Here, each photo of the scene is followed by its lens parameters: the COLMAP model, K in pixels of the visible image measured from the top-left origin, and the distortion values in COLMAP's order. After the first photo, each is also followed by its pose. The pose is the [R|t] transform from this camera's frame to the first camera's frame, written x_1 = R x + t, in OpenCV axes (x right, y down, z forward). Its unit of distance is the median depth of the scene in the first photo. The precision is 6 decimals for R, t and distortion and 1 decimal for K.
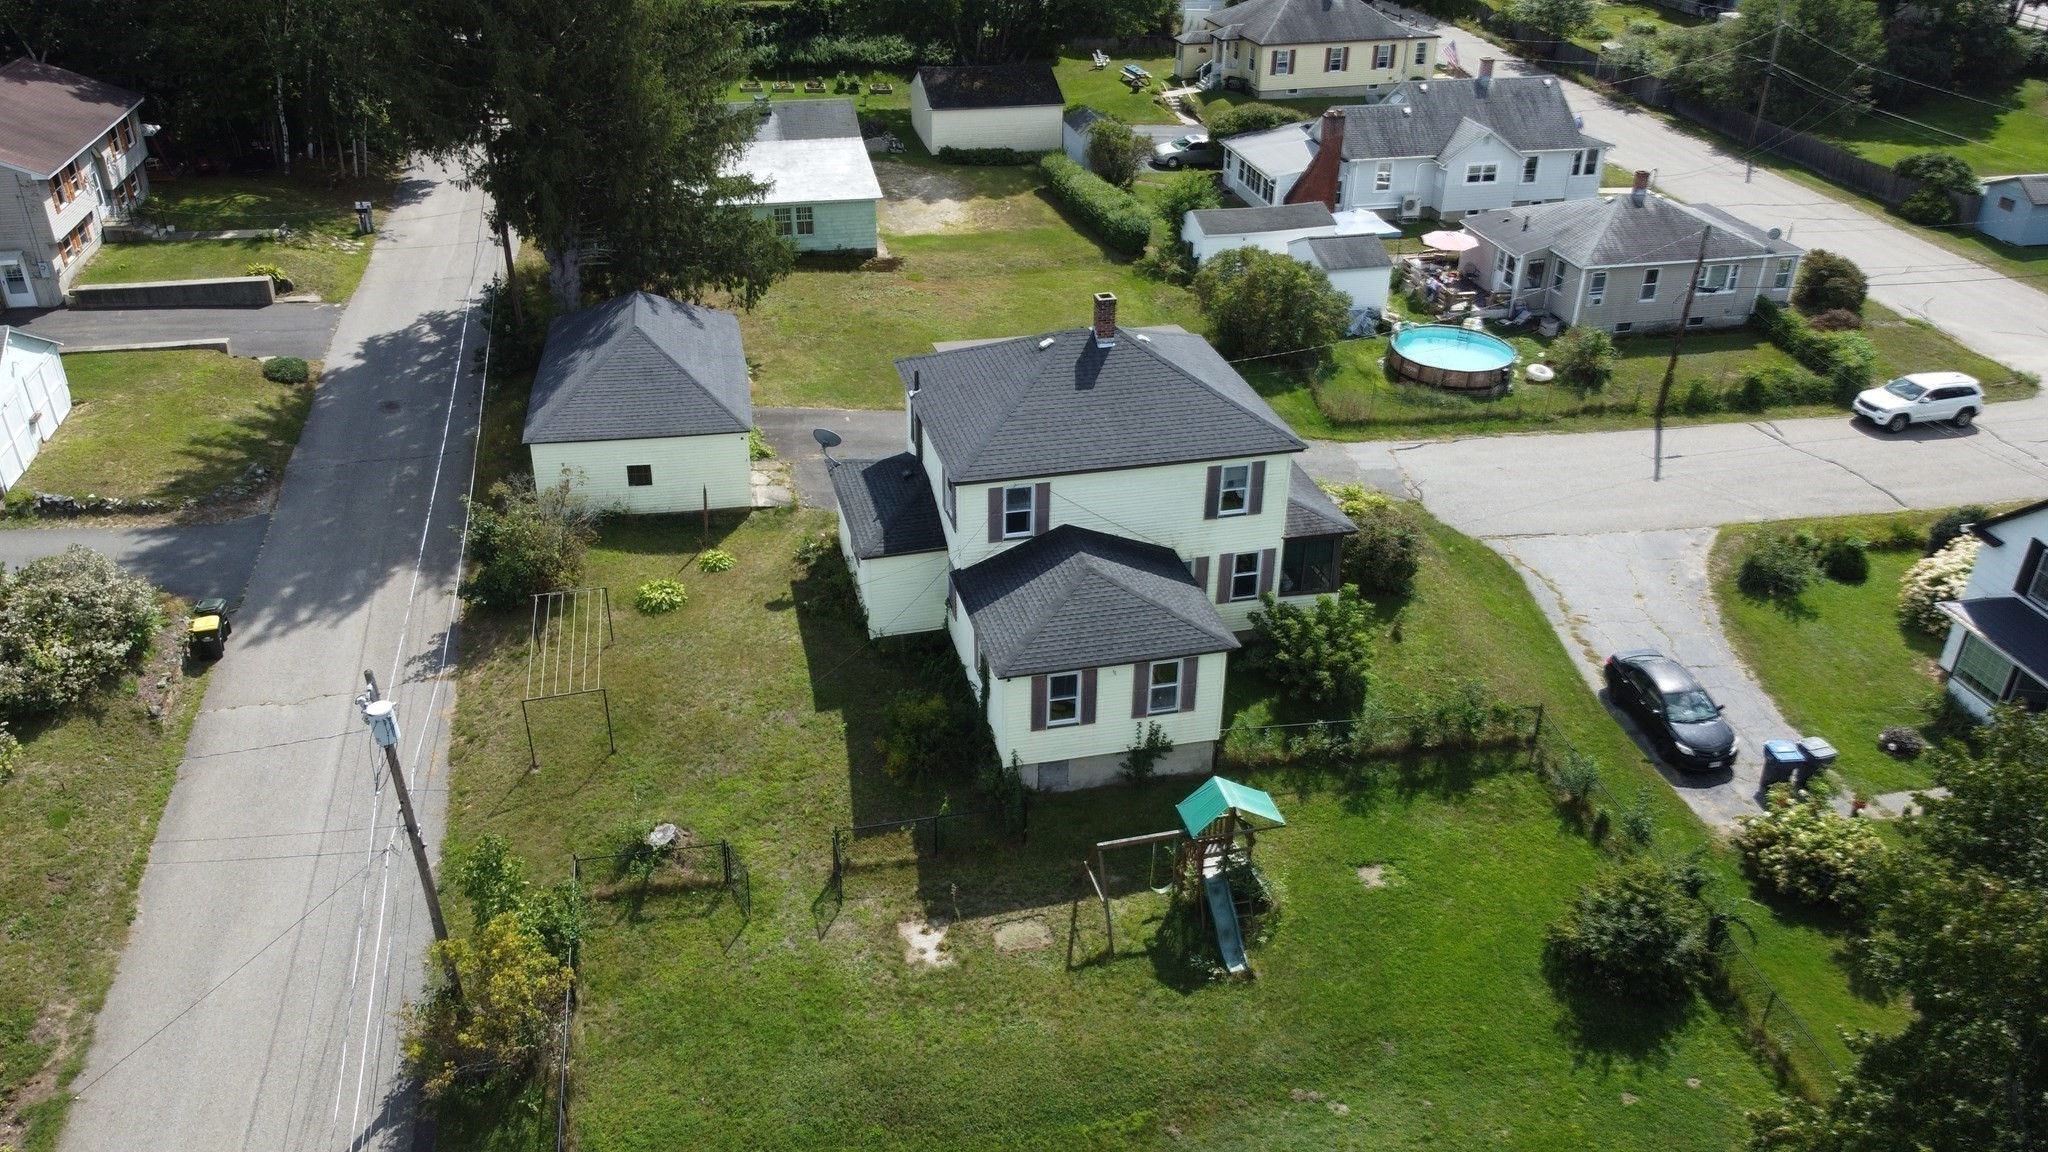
lens RADIAL K [[1557.2, 0, 1022.5], [0, 1557.2, 575.4], [0, 0, 1]] dist [-0.003800, -0.004553]
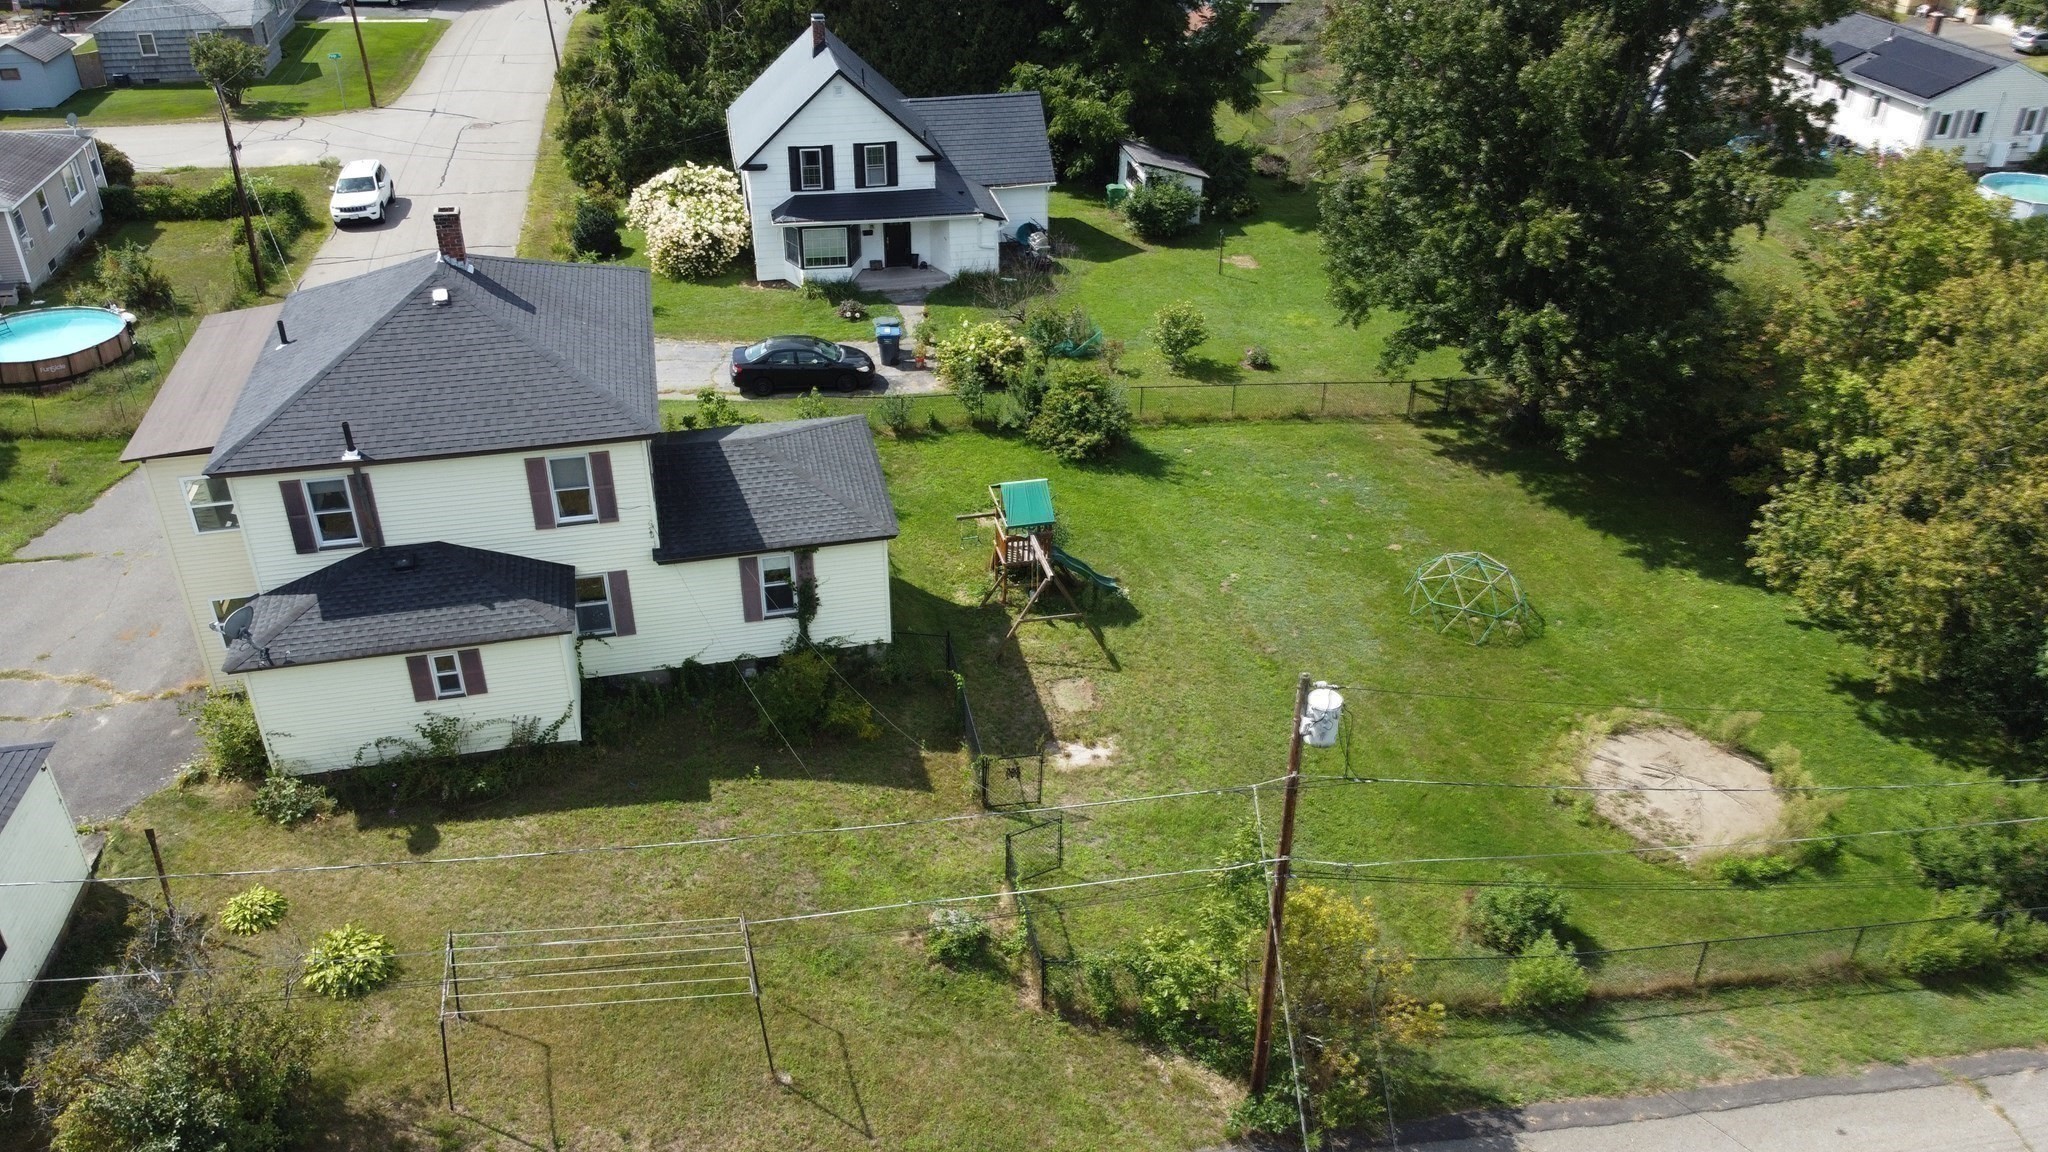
lens RADIAL K [[1557.2, 0, 1022.5], [0, 1557.2, 575.4], [0, 0, 1]] dist [-0.003800, -0.004553]
pose [[0.021789, -0.517876, 0.855178, -0.613105], [0.488034, 0.752052, 0.442990, -0.216083], [-0.872552, 0.407704, 0.269127, 0.540086]]
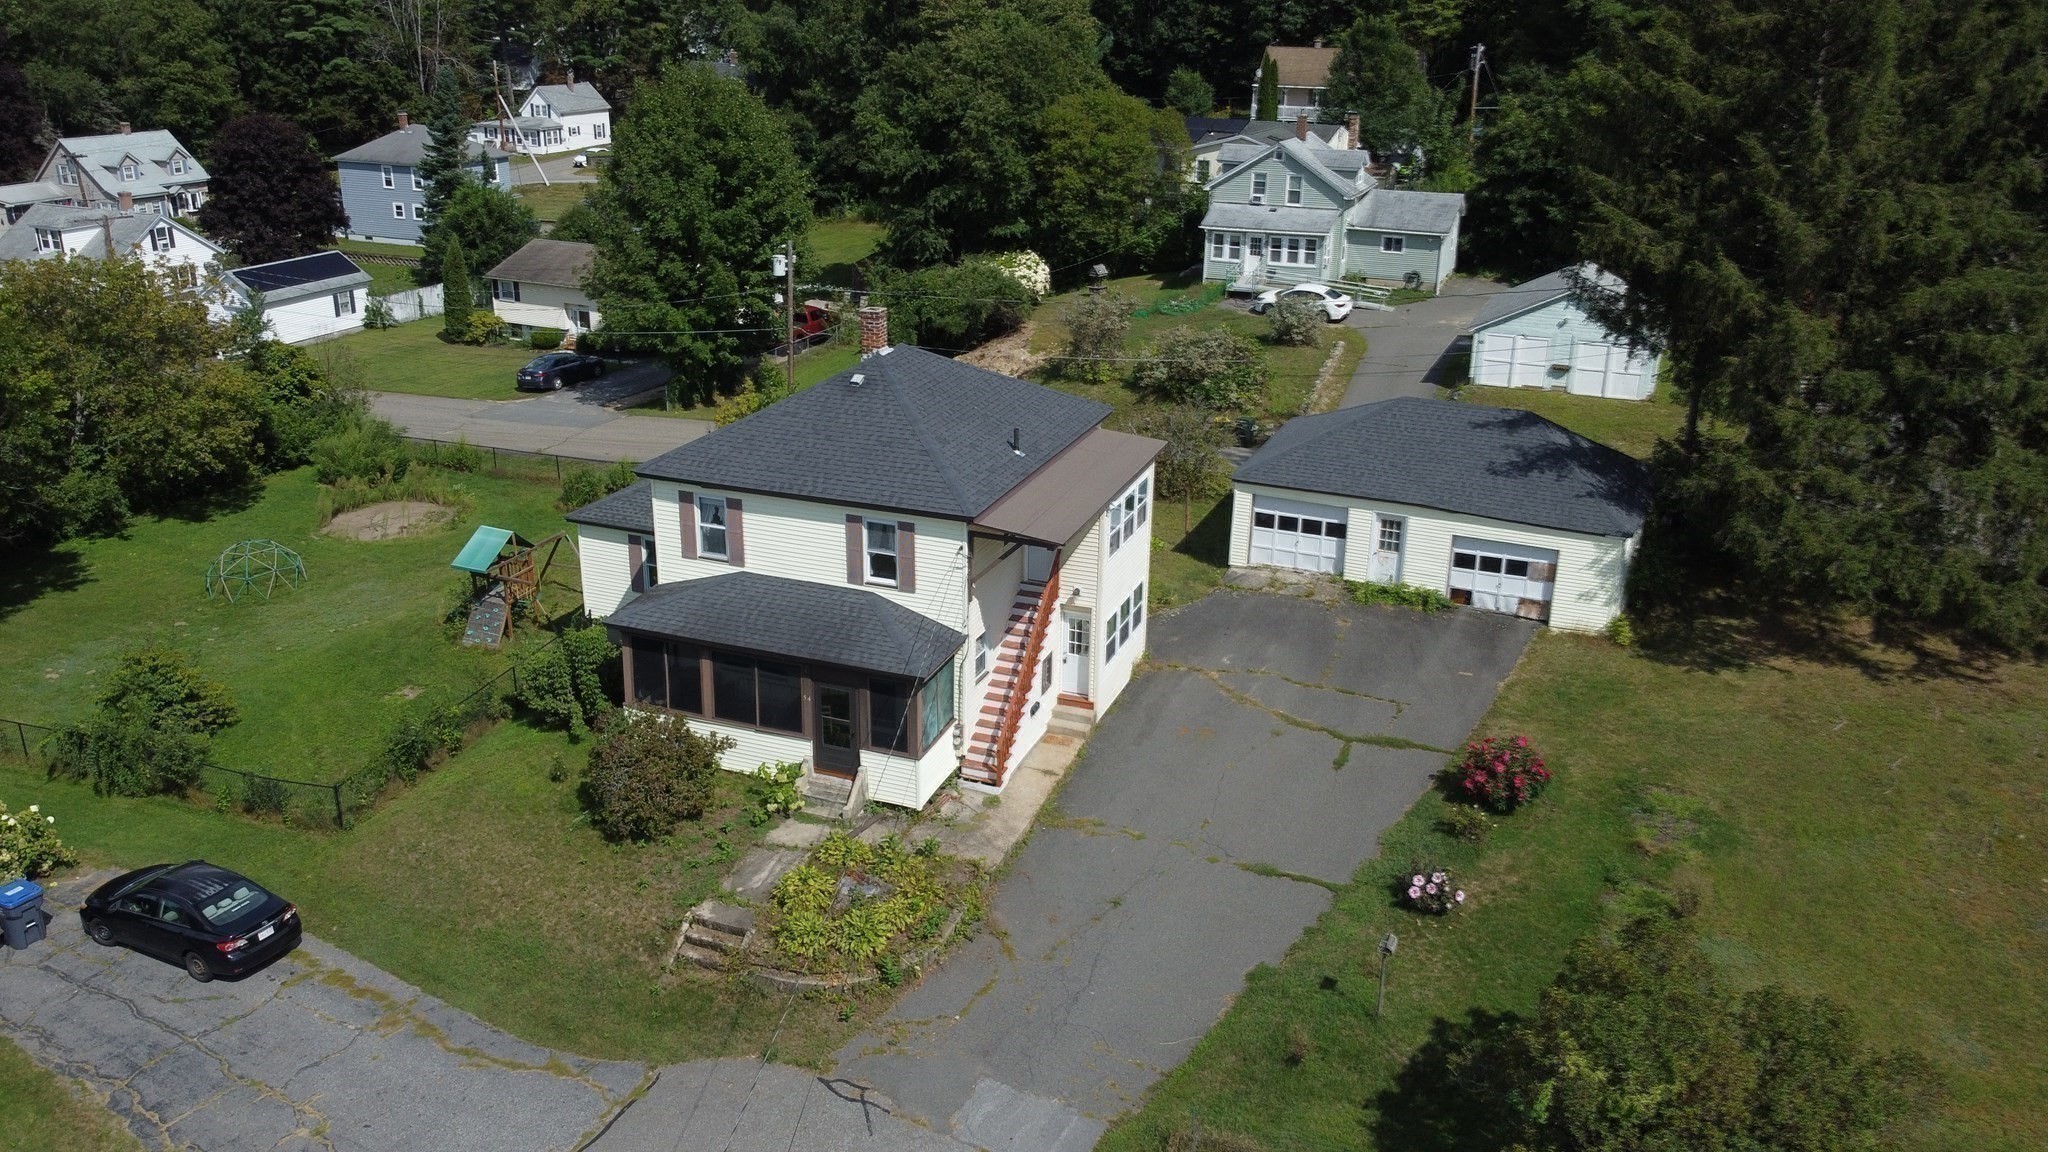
lens RADIAL K [[1557.2, 0, 1022.5], [0, 1557.2, 575.4], [0, 0, 1]] dist [-0.003800, -0.004553]
pose [[-0.578626, 0.271253, -0.769164, 0.631608], [-0.419583, 0.709701, 0.565927, -0.529854], [0.699386, 0.650189, -0.296839, 1.242061]]
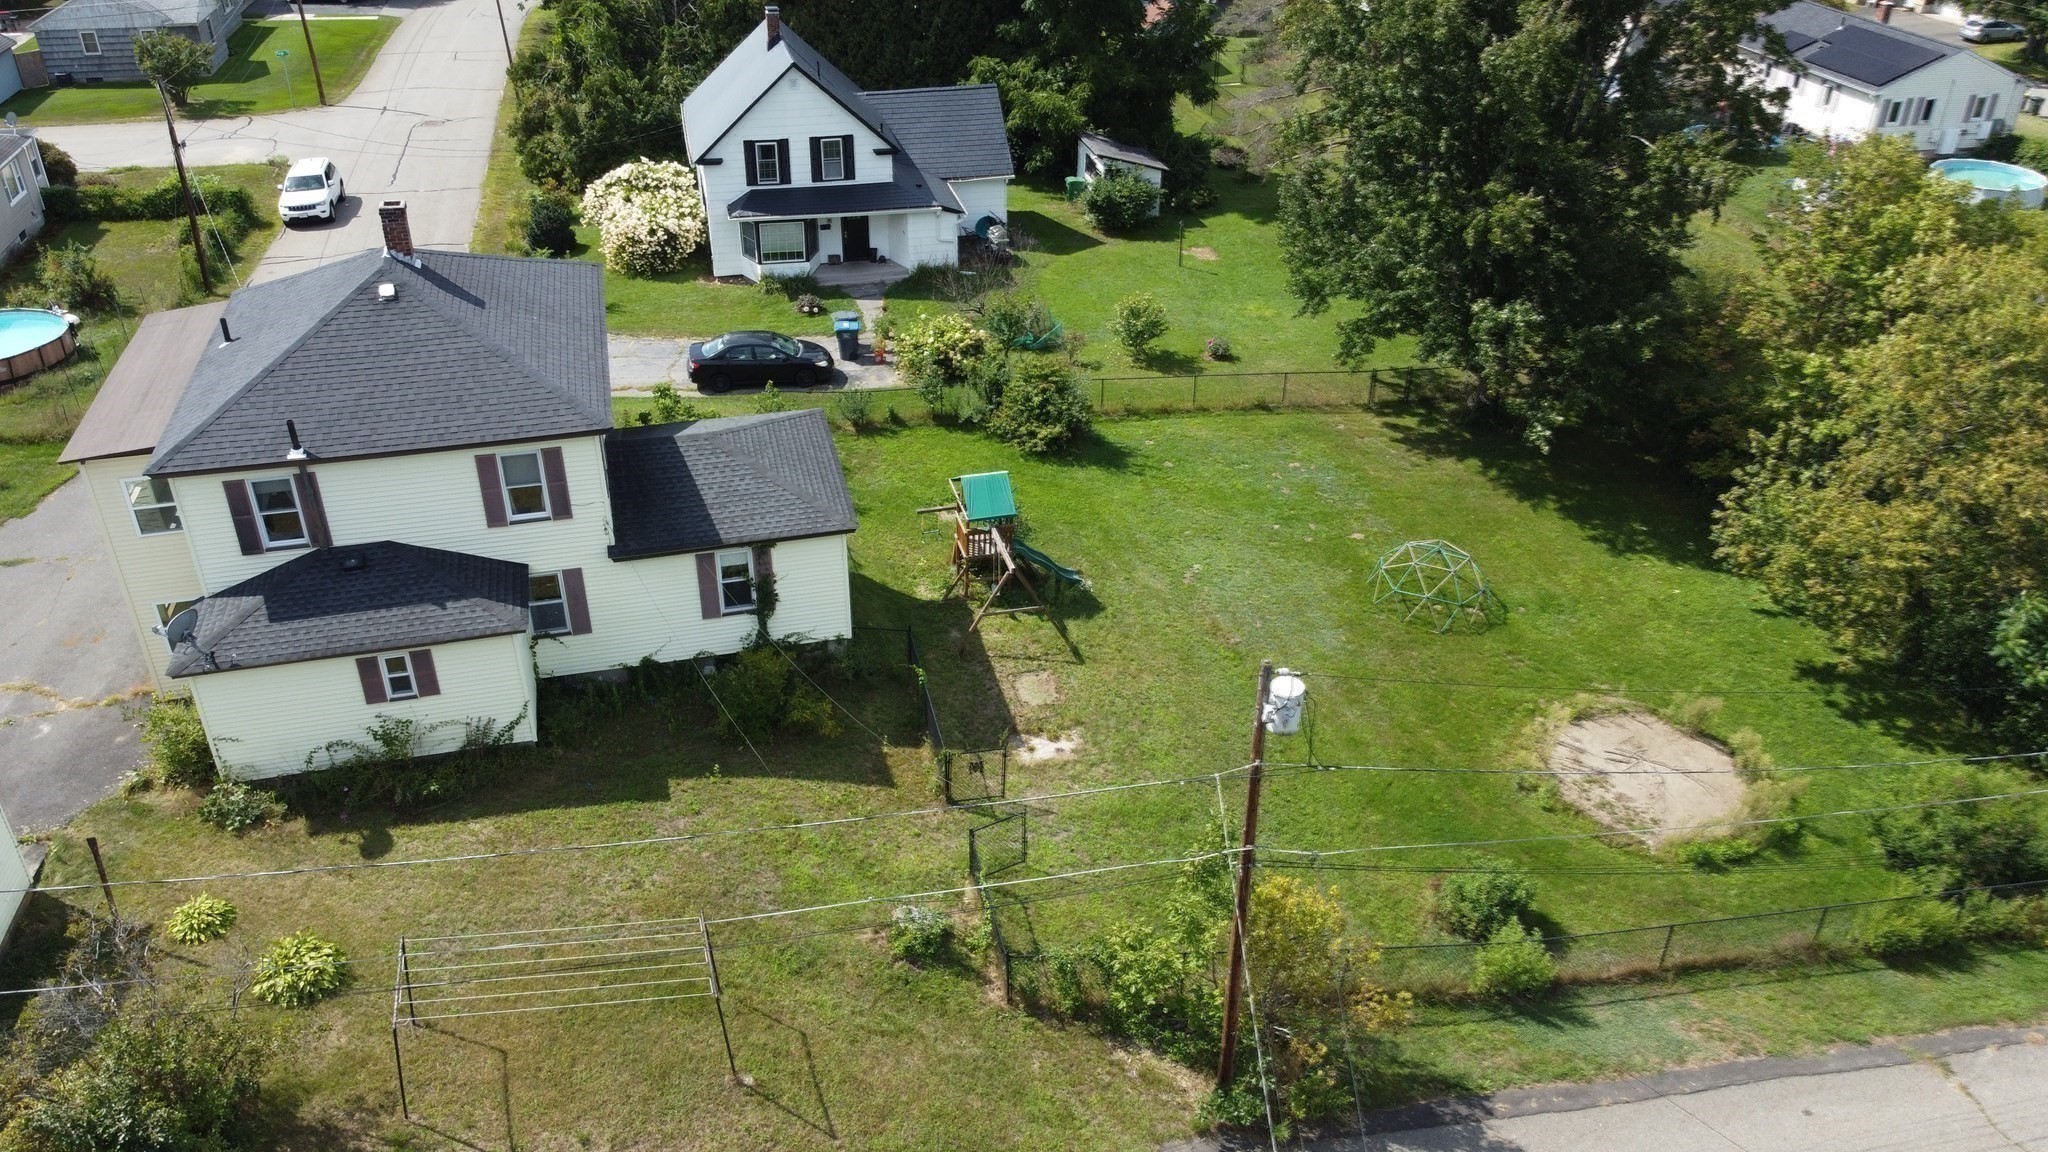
lens RADIAL K [[1557.2, 0, 1022.5], [0, 1557.2, 575.4], [0, 0, 1]] dist [-0.003800, -0.004553]
pose [[-0.003465, -0.519395, 0.854527, -0.609114], [0.487871, 0.745056, 0.454834, -0.210675], [-0.872909, 0.418475, 0.250816, 0.540578]]
